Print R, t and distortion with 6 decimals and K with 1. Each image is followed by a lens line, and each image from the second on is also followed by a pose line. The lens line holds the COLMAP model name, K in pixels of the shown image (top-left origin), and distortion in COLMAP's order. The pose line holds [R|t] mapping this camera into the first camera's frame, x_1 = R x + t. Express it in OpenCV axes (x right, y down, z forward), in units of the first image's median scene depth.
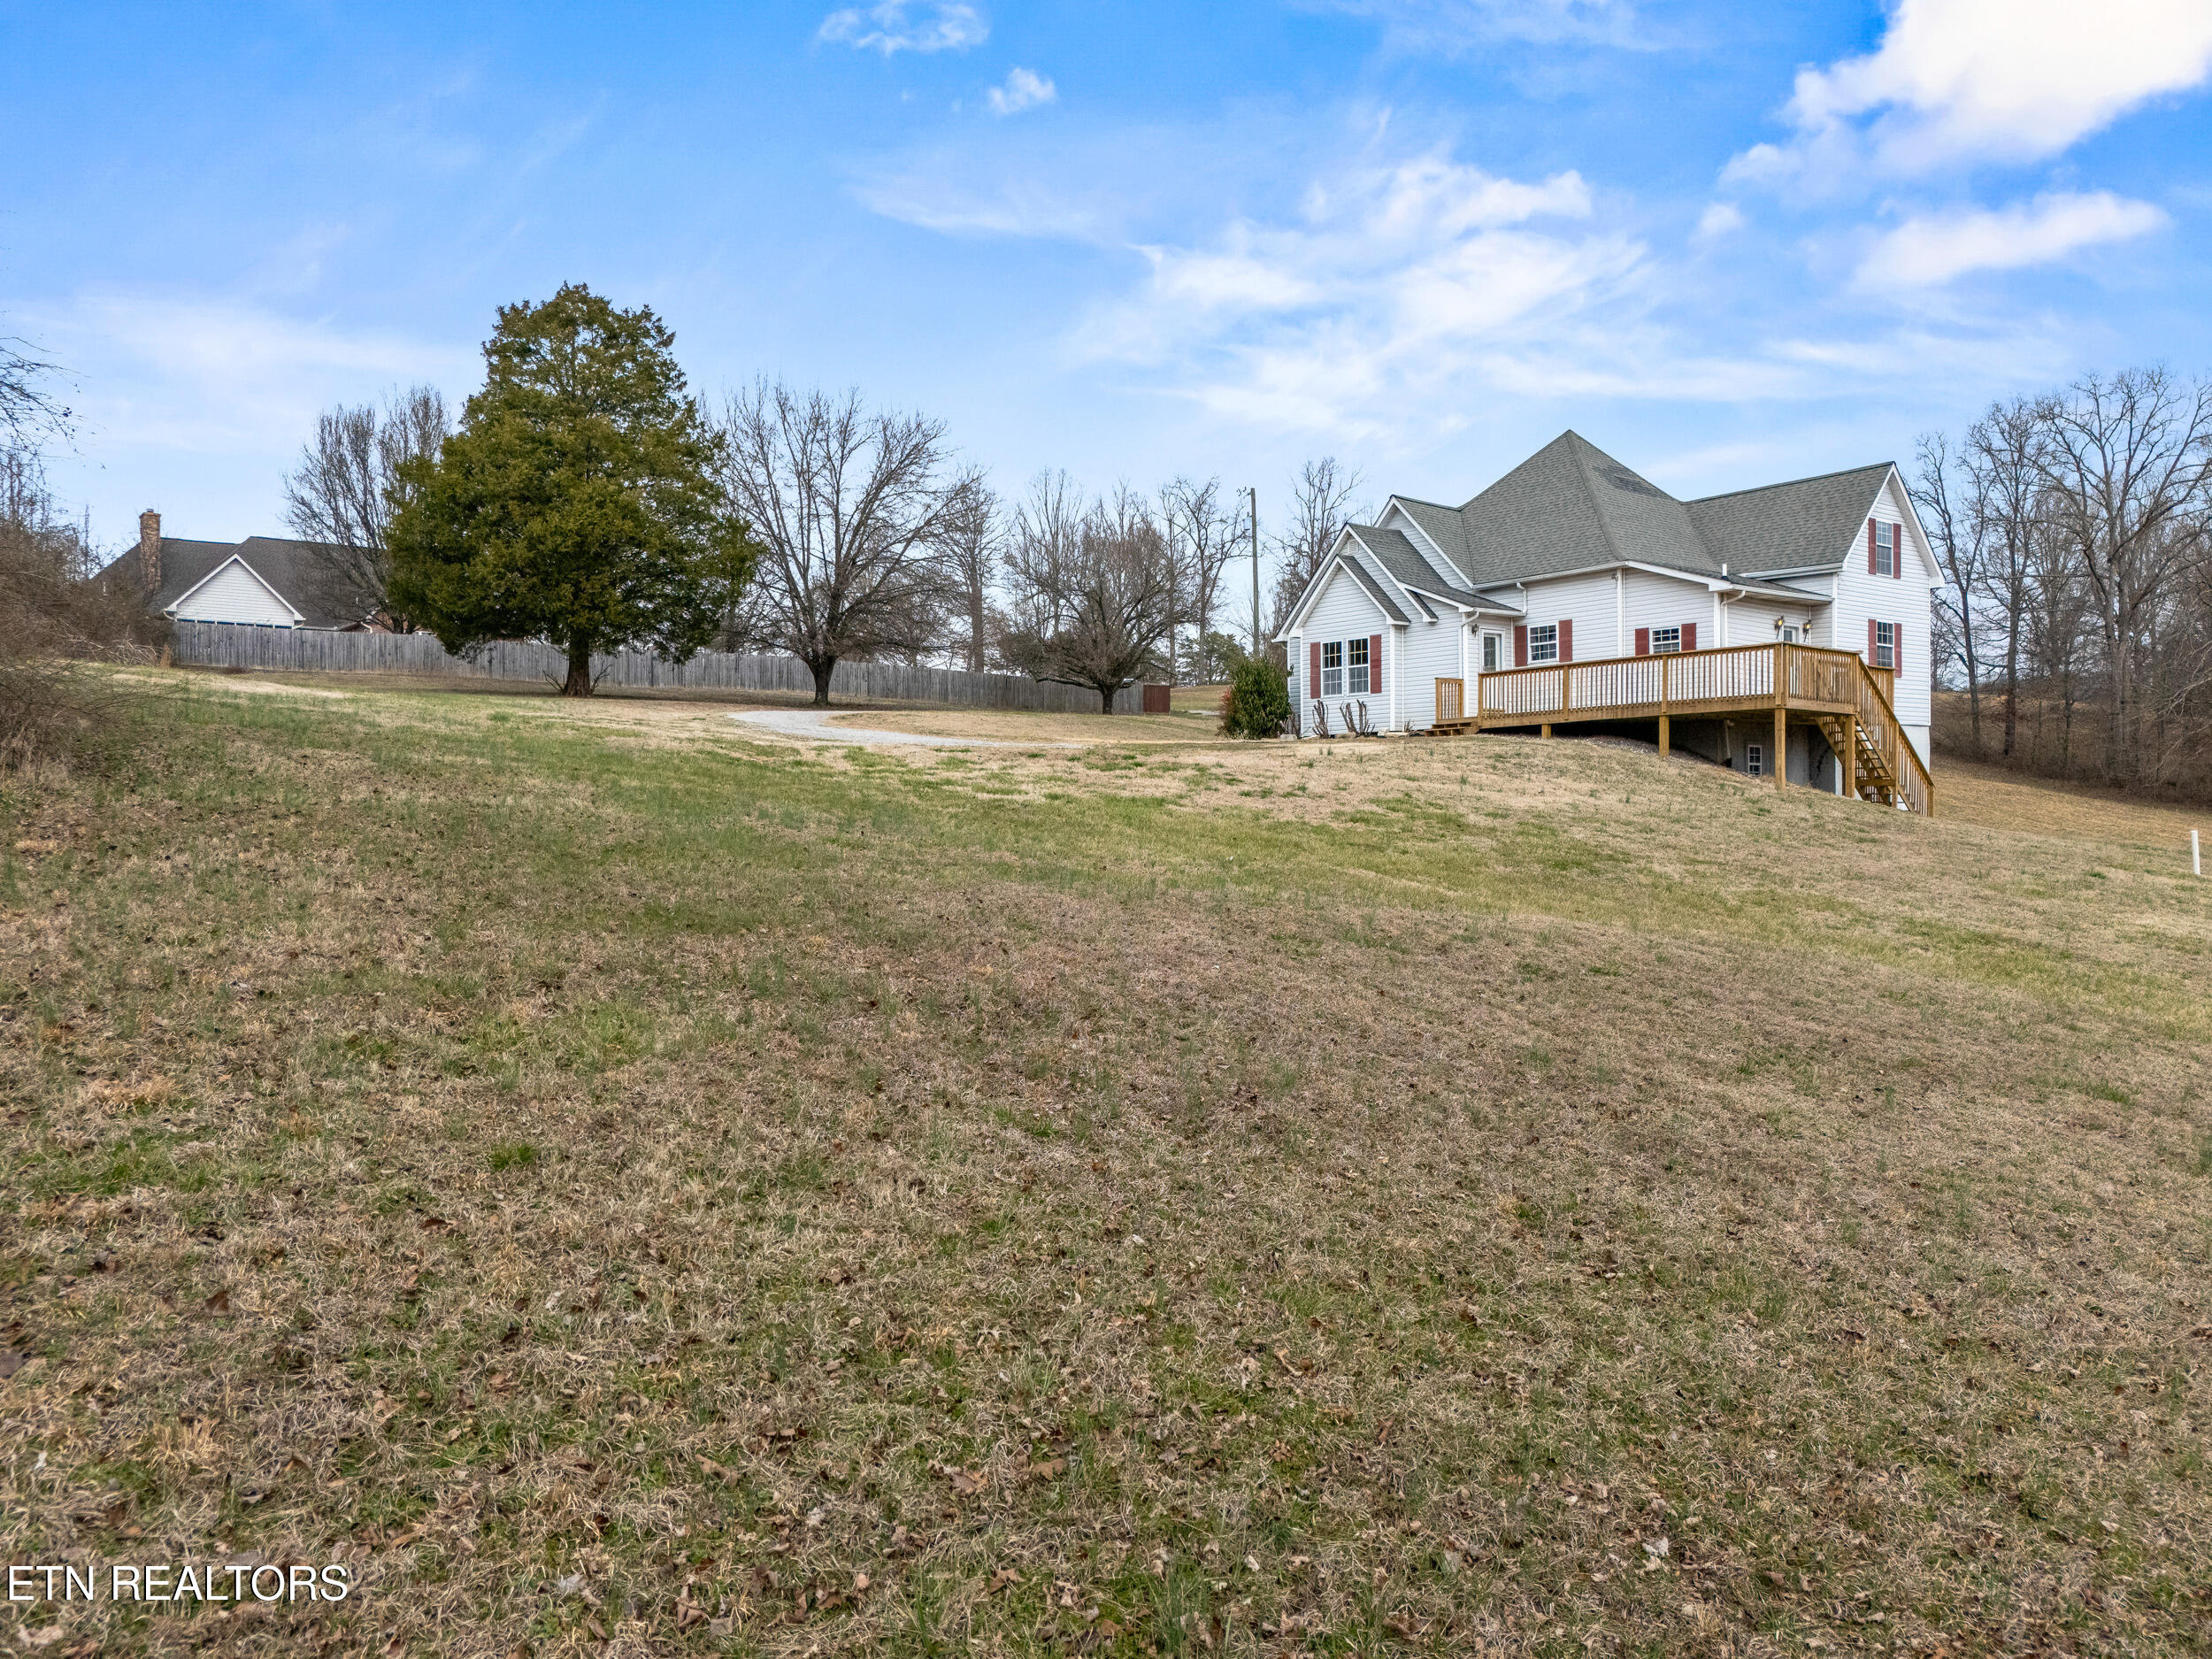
lens RADIAL K [[1594.8, 0, 1106.0], [0, 1594.8, 829.5], [0, 0, 1]] dist [0.004433, 0.002456]
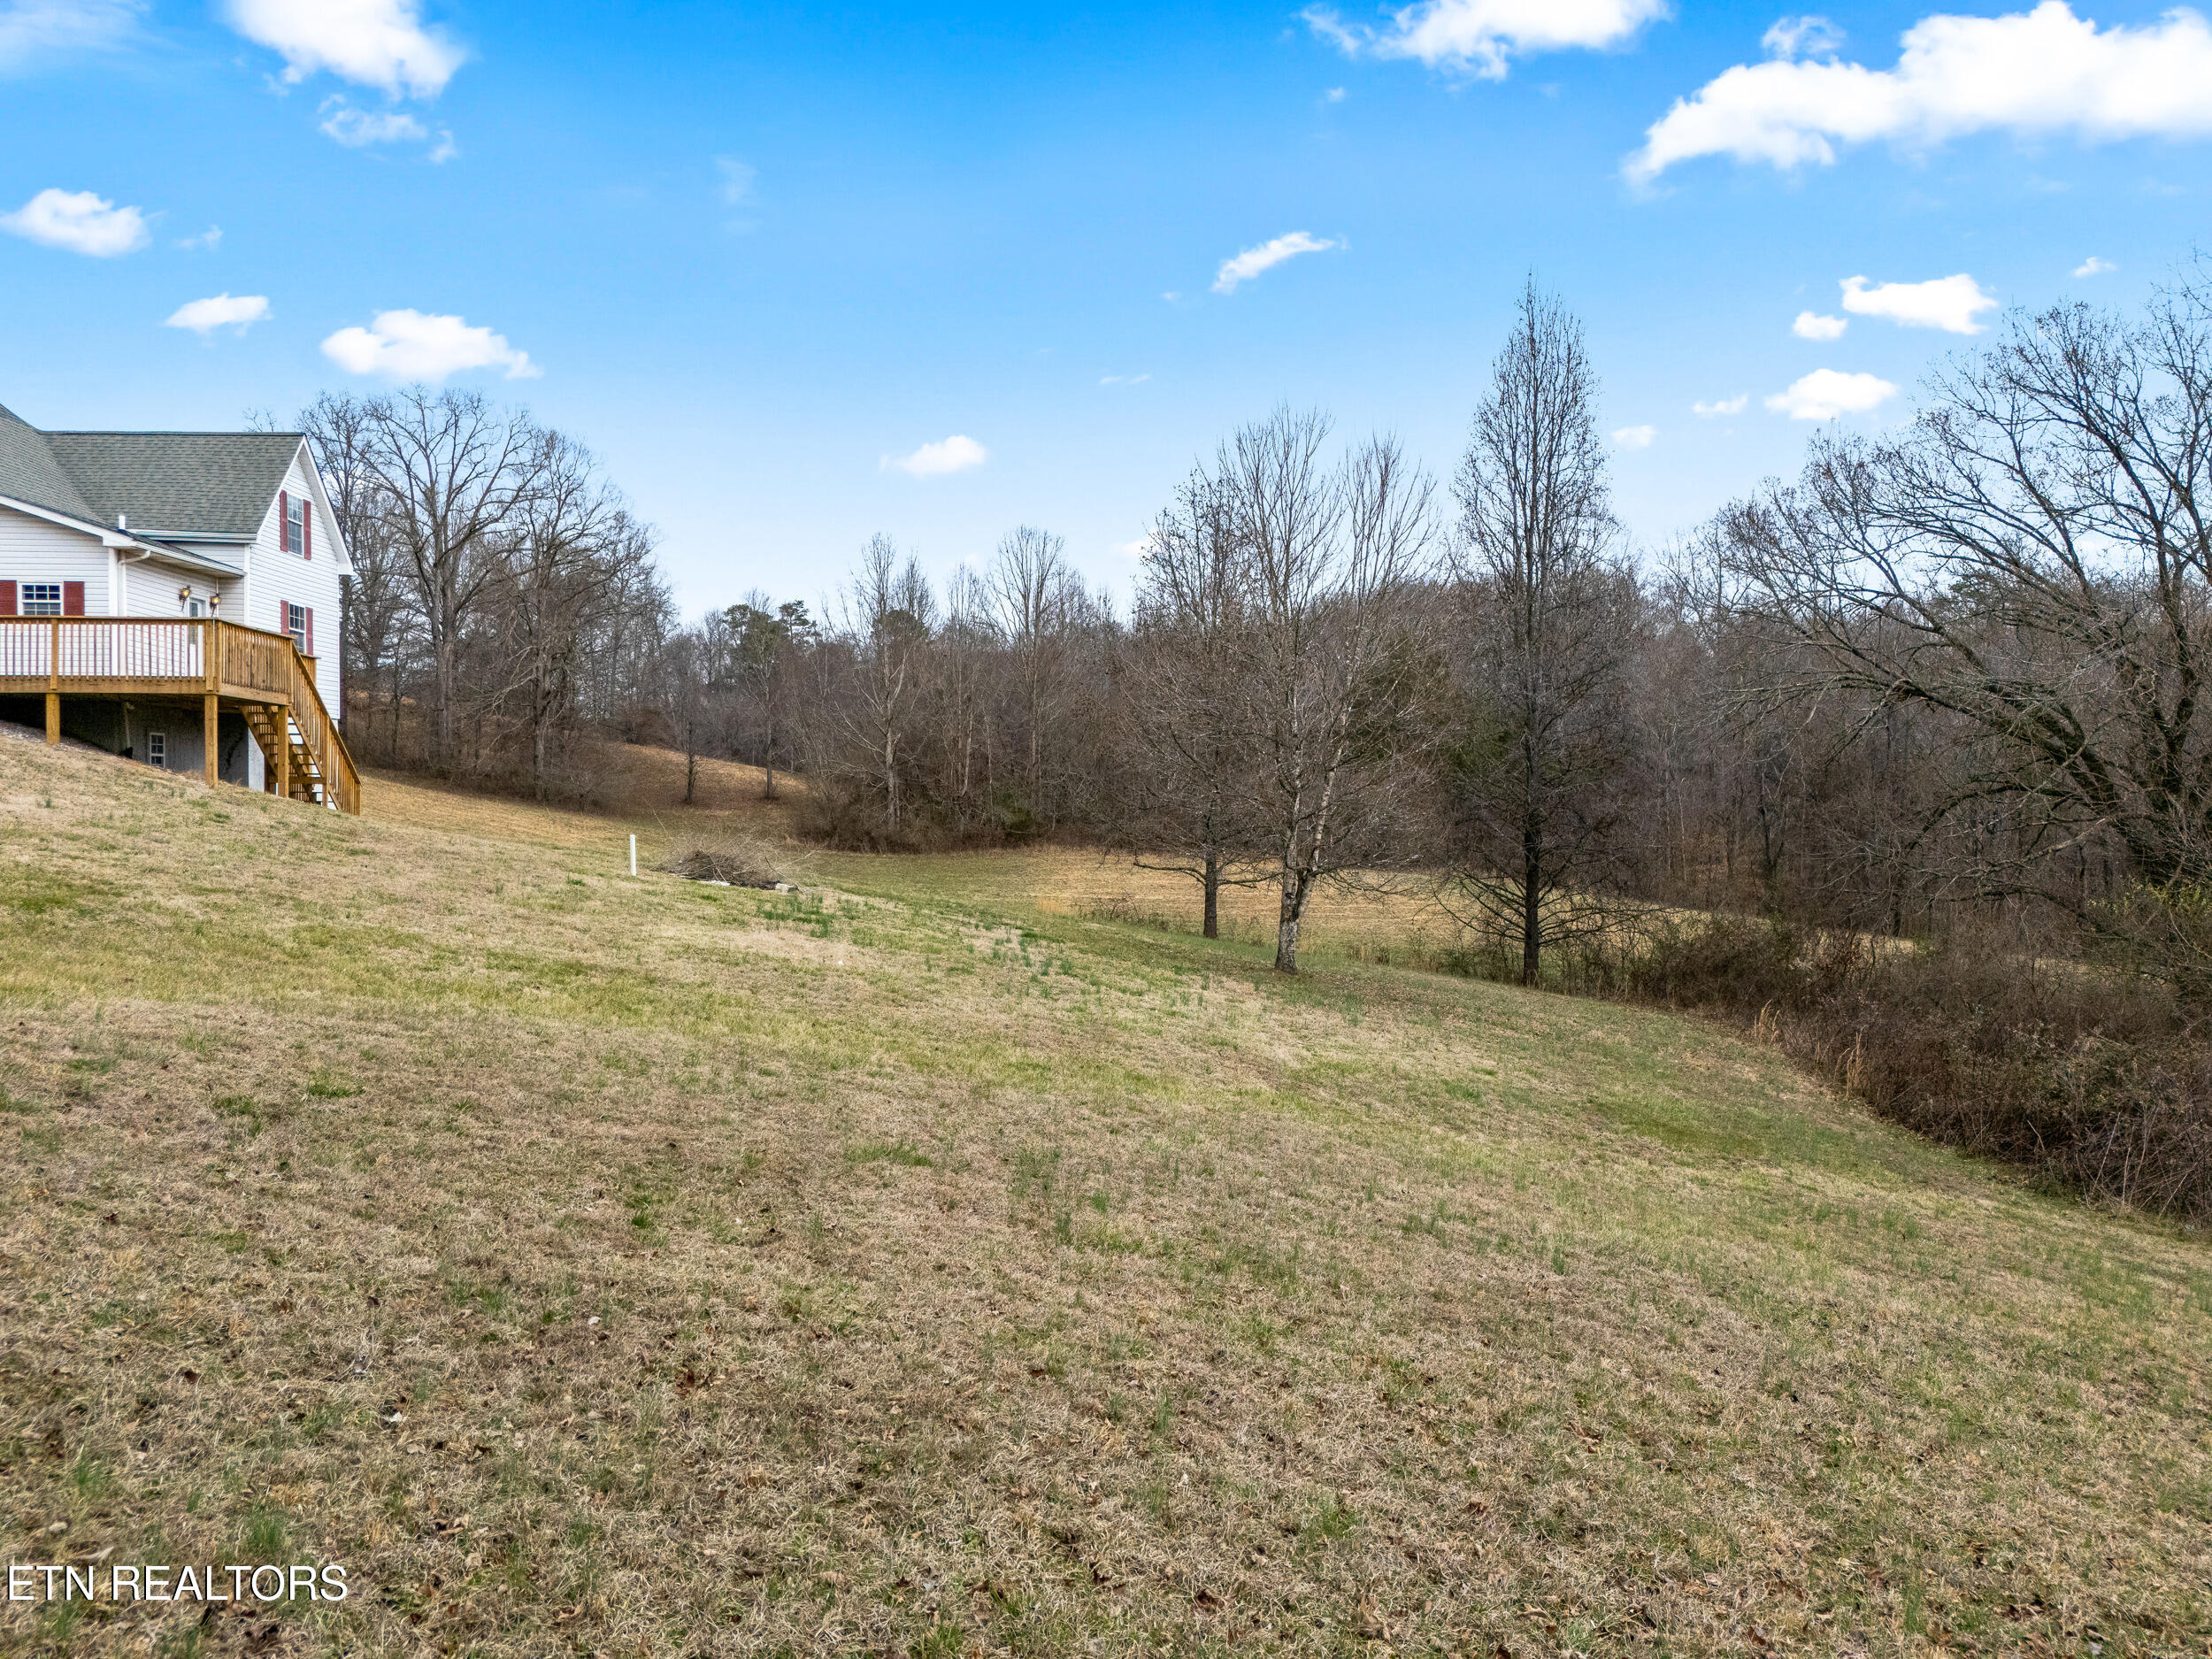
lens RADIAL K [[1594.8, 0, 1106.0], [0, 1594.8, 829.5], [0, 0, 1]] dist [0.004433, 0.002456]
pose [[0.552380, -0.008574, 0.833548, -0.026685], [-0.000647, 0.999942, 0.010715, -0.010698], [-0.833592, -0.006458, 0.552343, 0.102788]]
